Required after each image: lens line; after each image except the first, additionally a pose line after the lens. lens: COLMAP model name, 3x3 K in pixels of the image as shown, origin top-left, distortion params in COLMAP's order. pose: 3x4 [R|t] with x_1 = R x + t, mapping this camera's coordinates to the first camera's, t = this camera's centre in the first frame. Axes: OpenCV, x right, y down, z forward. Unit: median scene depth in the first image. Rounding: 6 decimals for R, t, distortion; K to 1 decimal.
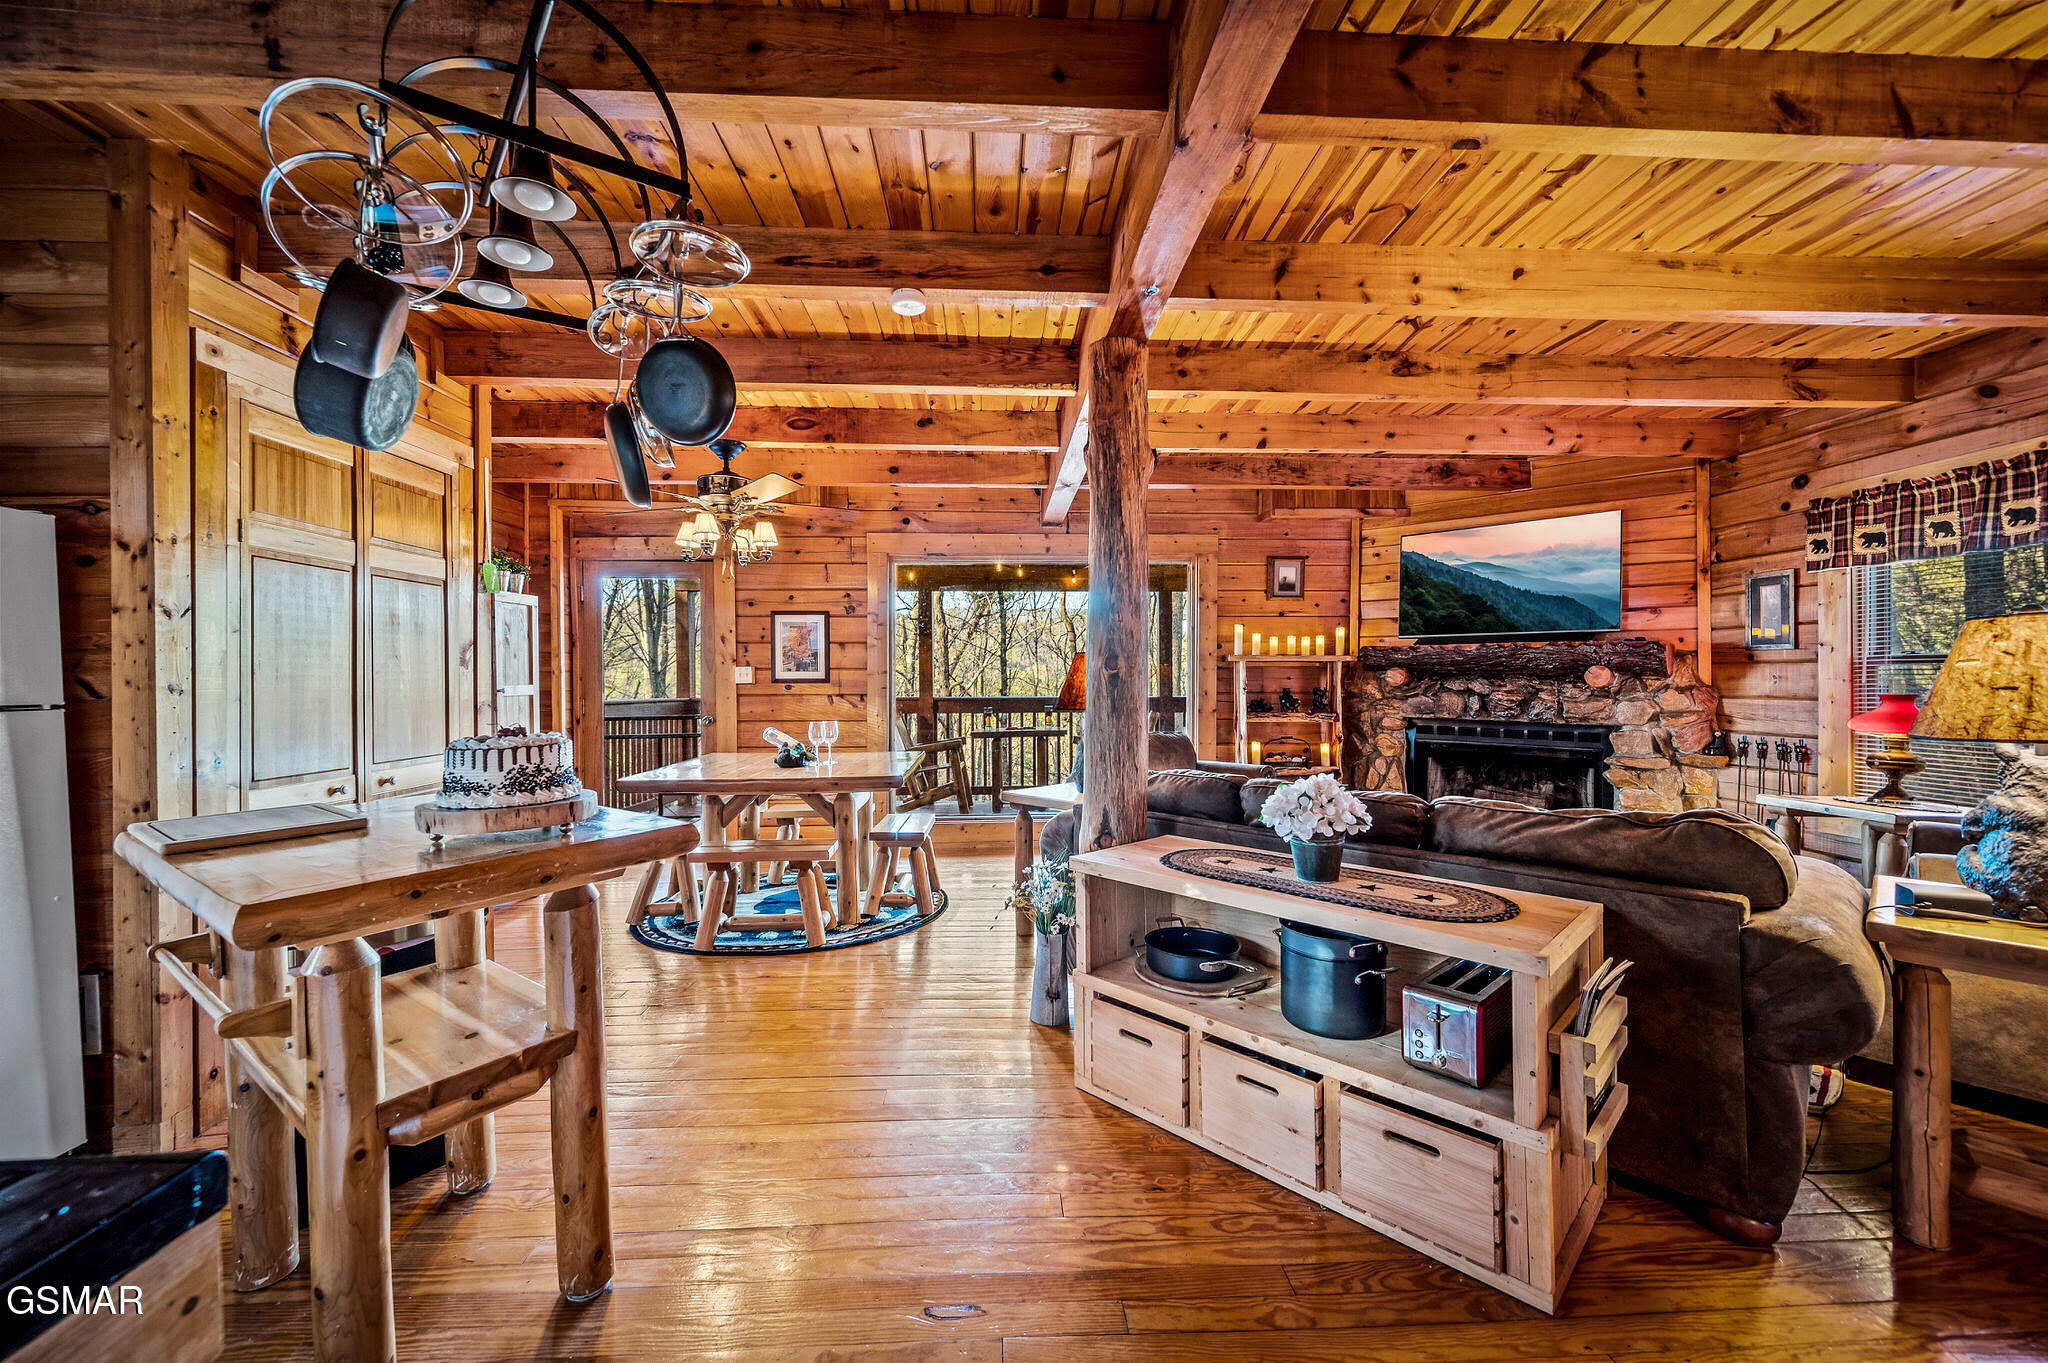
lens RADIAL K [[821.7, 0, 1019.7], [0, 821.7, 681.7], [0, 0, 1]] dist [-0.003833, 0.000844]
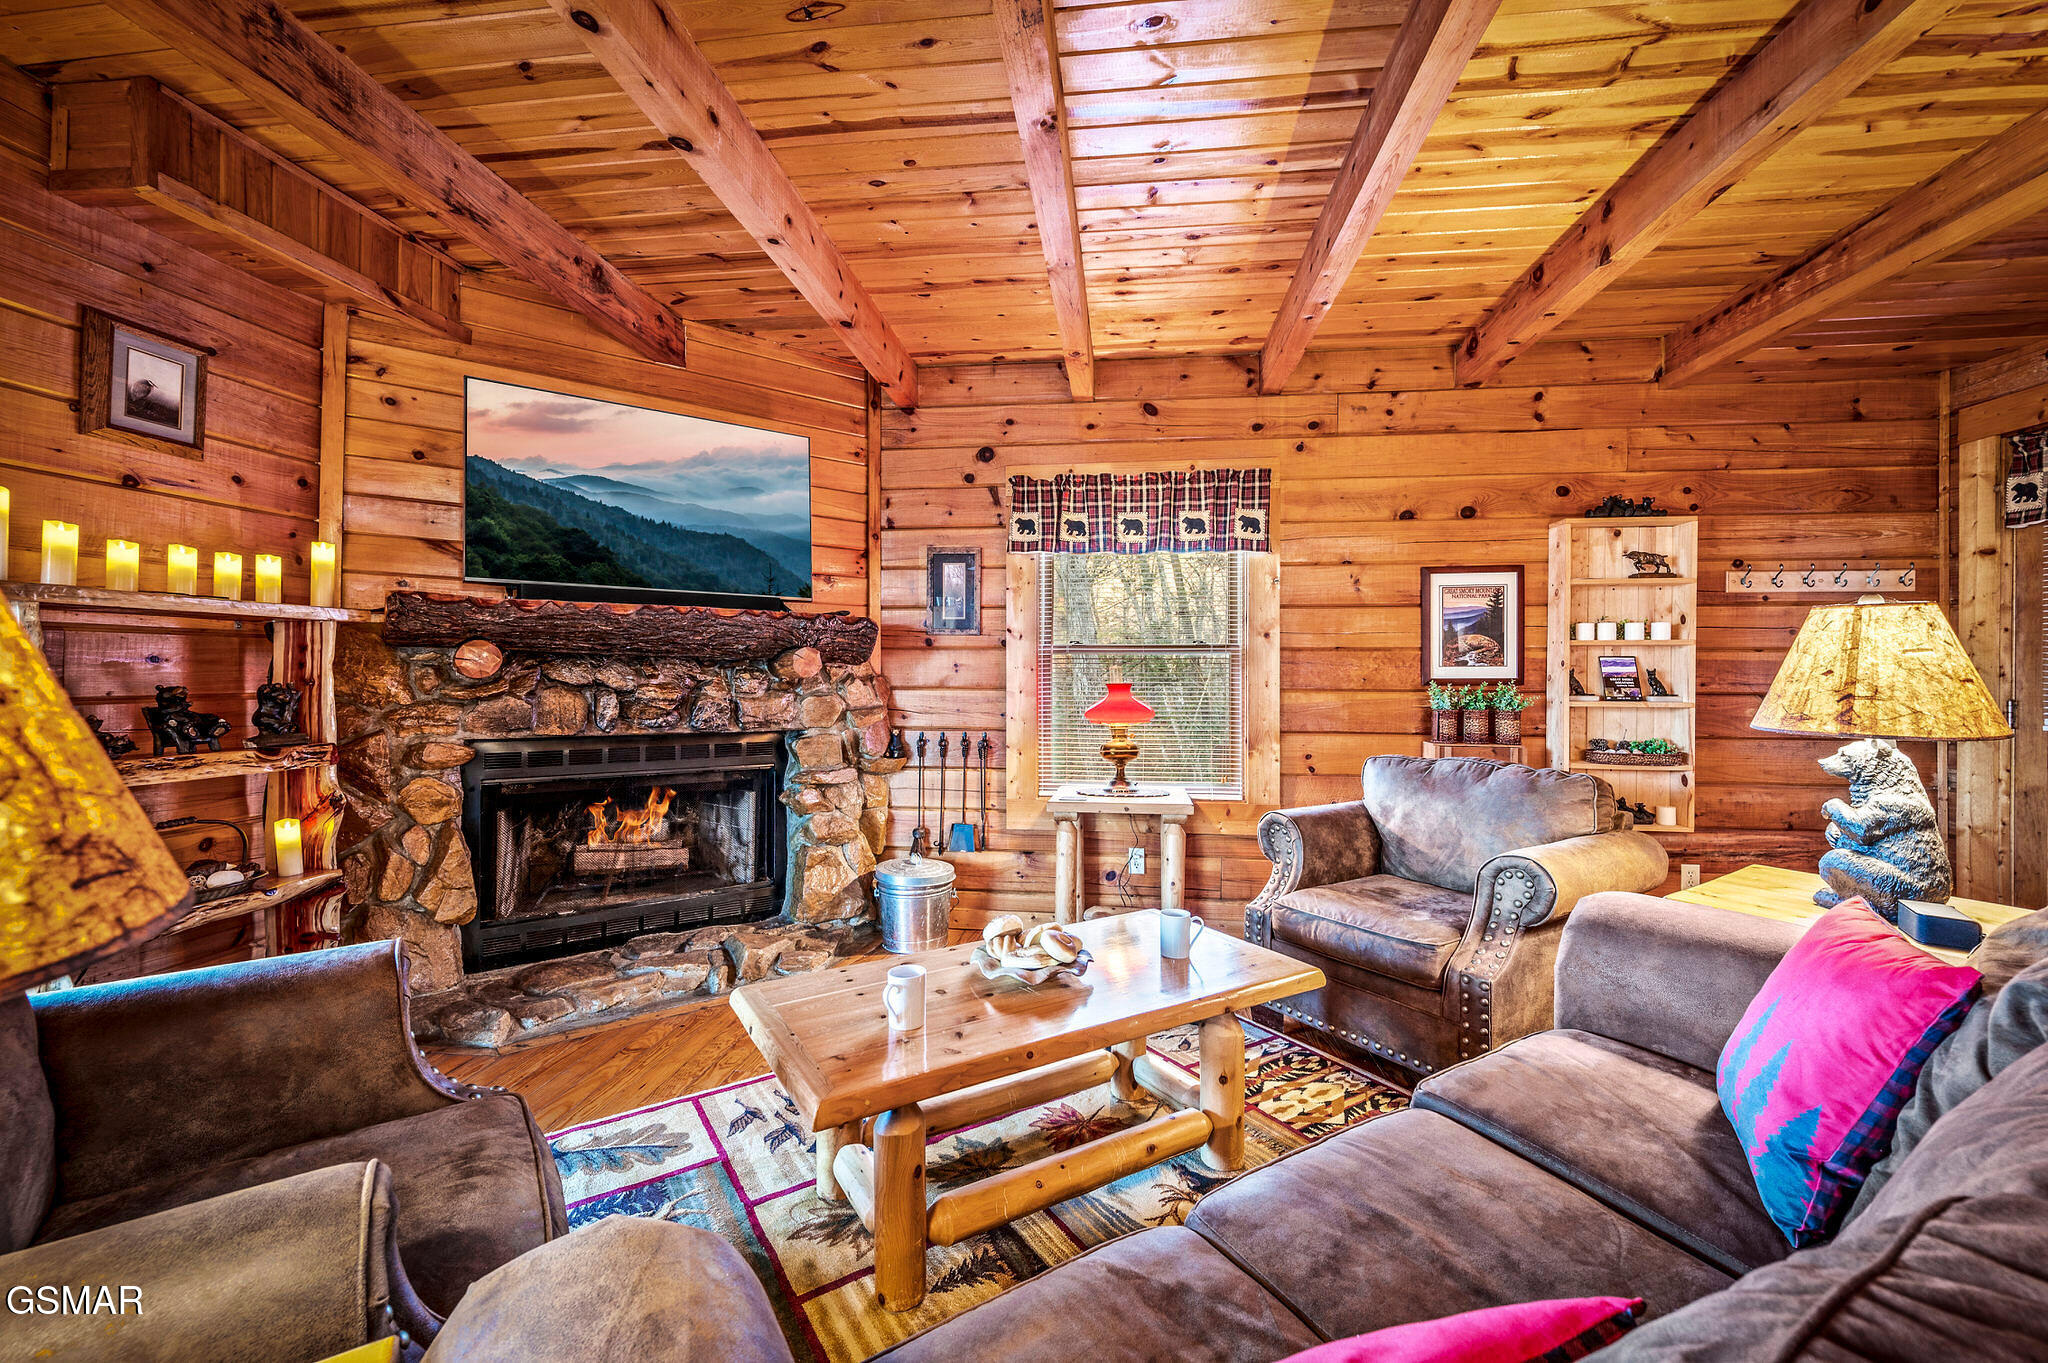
lens RADIAL K [[821.7, 0, 1015.3], [0, 821.7, 670.1], [0, 0, 1]] dist [-0.003833, 0.000844]
pose [[0.167444, 0.001304, 0.985881, 0.037401], [-0.001702, 0.999998, -0.001033, 0.000689], [-0.985880, -0.001505, 0.167446, 0.723075]]
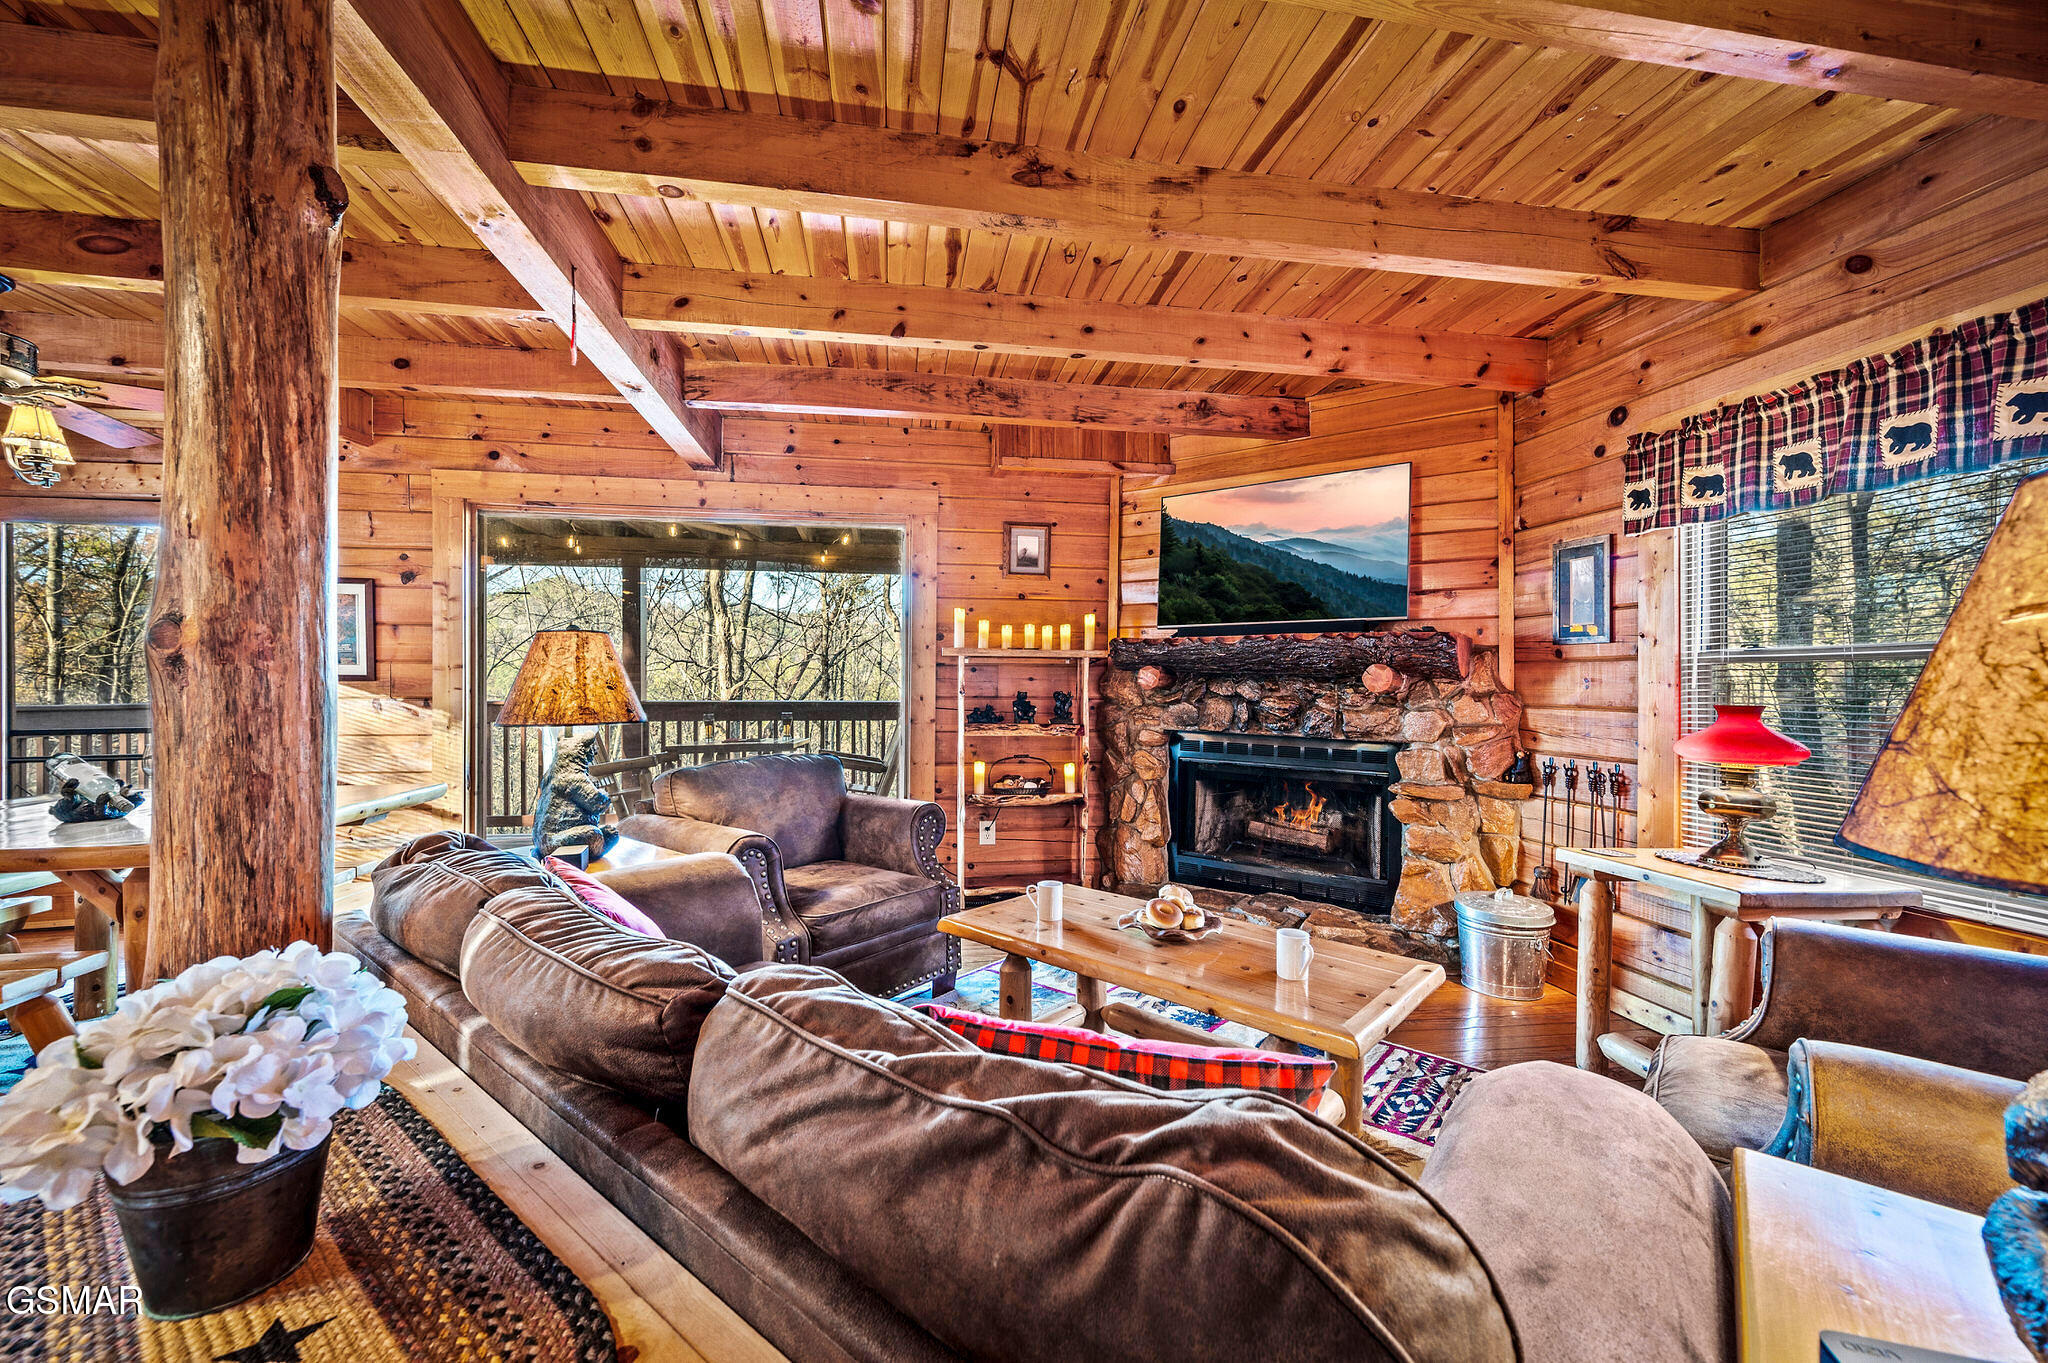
lens RADIAL K [[821.7, 0, 1029.3], [0, 821.7, 683.0], [0, 0, 1]] dist [-0.003833, 0.000844]
pose [[0.992054, 0.006588, 0.125644, 0.297775], [-0.006272, 0.999976, -0.002911, 0.002157], [-0.125660, 0.002100, 0.992071, 0.296075]]
